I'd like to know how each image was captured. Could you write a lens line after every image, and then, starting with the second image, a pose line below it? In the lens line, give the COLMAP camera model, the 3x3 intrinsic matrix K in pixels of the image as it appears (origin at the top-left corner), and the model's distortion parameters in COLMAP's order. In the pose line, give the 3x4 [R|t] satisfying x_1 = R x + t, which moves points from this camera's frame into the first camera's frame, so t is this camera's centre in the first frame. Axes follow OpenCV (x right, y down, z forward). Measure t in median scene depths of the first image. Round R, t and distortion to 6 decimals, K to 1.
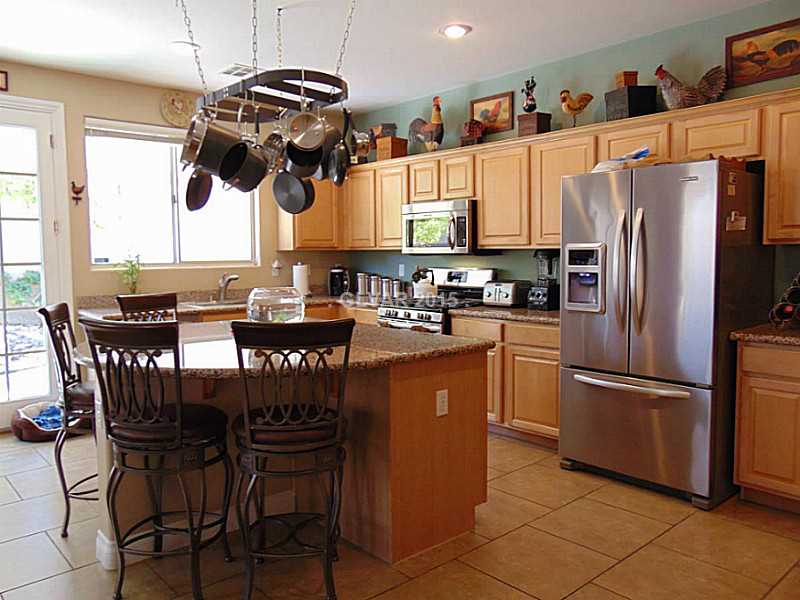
lens RADIAL K [[590.7, 0, 398.3], [0, 590.7, 296.6], [0, 0, 1]] dist [-0.057952, 0.070279]
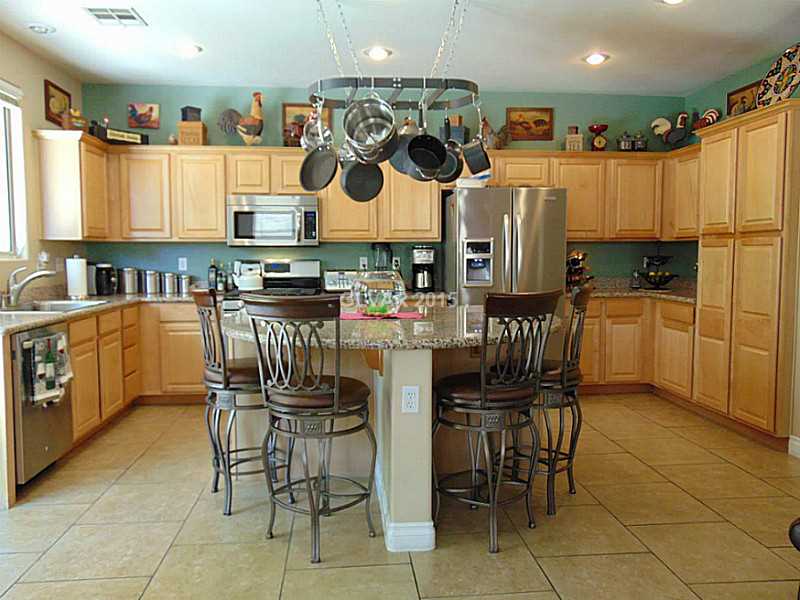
lens RADIAL K [[590.7, 0, 398.3], [0, 590.7, 296.6], [0, 0, 1]] dist [-0.057952, 0.070279]
pose [[0.632992, -0.053489, 0.772308, -0.603792], [0.052564, 0.998278, 0.026058, 0.001538], [-0.772372, 0.024101, 0.634713, 0.175009]]
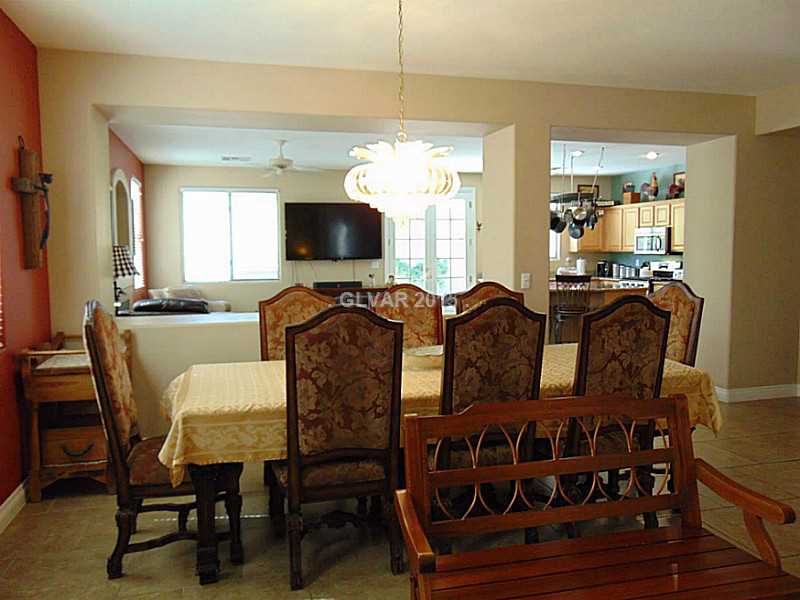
lens RADIAL K [[590.7, 0, 398.3], [0, 590.7, 296.6], [0, 0, 1]] dist [-0.057952, 0.070279]
pose [[0.886980, 0.034893, -0.460488, 0.223053], [-0.032086, 0.999388, 0.013925, 0.069071], [0.460693, 0.002424, 0.887556, -1.123098]]
